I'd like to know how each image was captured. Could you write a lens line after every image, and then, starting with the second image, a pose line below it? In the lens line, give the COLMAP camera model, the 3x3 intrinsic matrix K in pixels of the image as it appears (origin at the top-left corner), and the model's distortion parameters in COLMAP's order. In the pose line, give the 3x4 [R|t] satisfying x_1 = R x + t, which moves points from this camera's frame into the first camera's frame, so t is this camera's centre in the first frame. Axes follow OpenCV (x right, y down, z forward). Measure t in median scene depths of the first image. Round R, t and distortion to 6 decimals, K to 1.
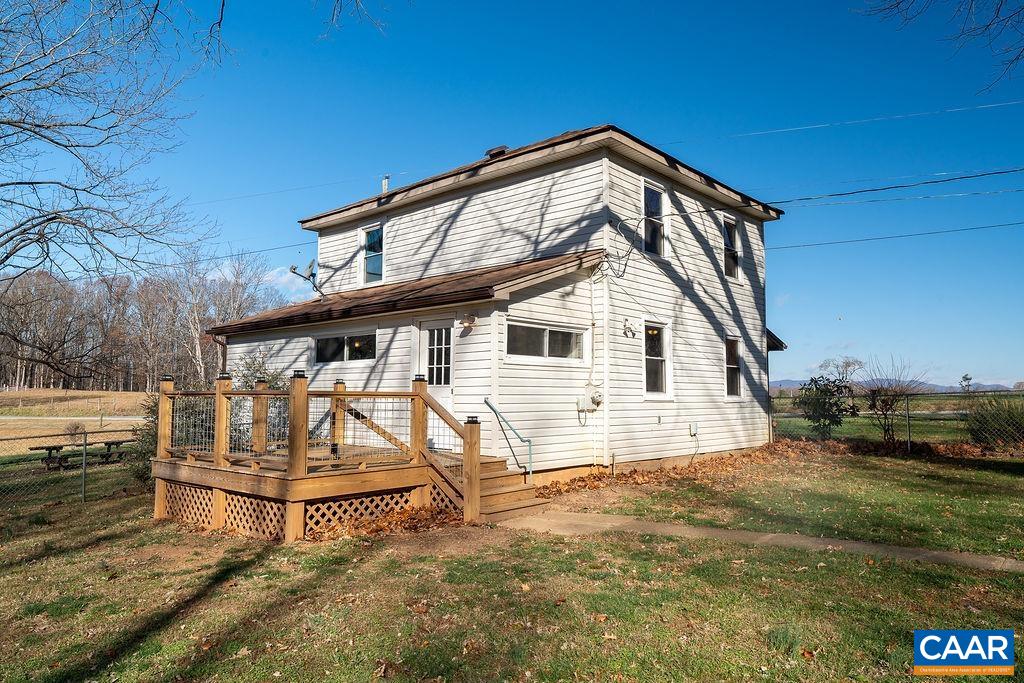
lens RADIAL K [[708.0, 0, 512.0], [0, 708.0, 341.5], [0, 0, 1]] dist [-0.000201, 0.001213]
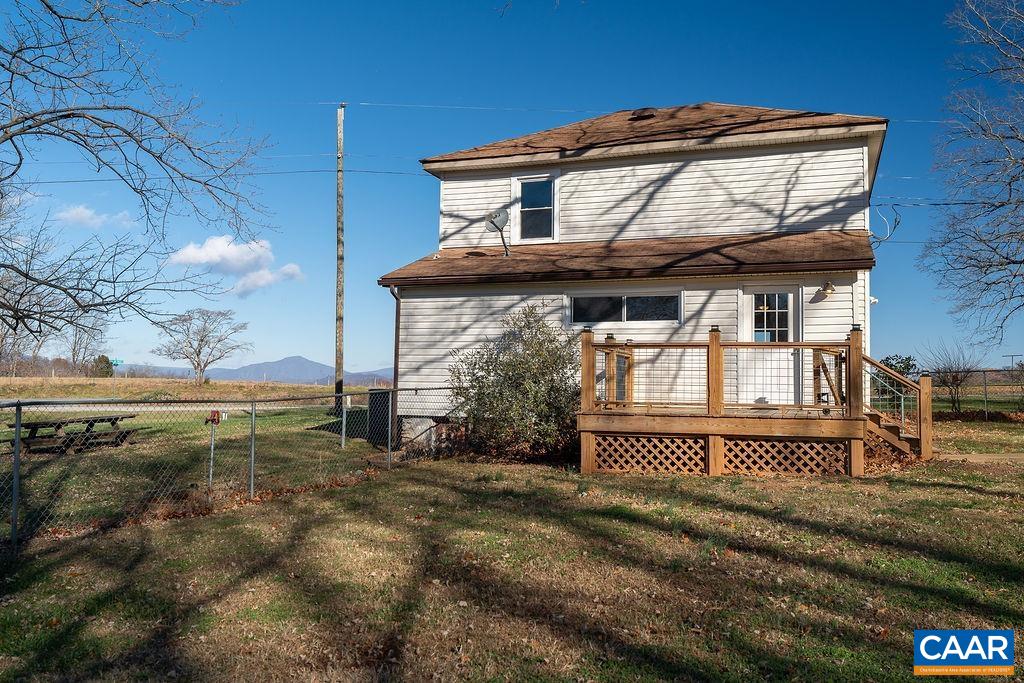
lens RADIAL K [[877.9, 0, 512.0], [0, 877.9, 341.5], [0, 0, 1]] dist [-0.000563, -0.004866]
pose [[0.923372, 0.037027, 0.382118, -0.801113], [-0.043973, 0.998988, 0.009459, 0.048022], [-0.381381, -0.025537, 0.924065, -0.048332]]
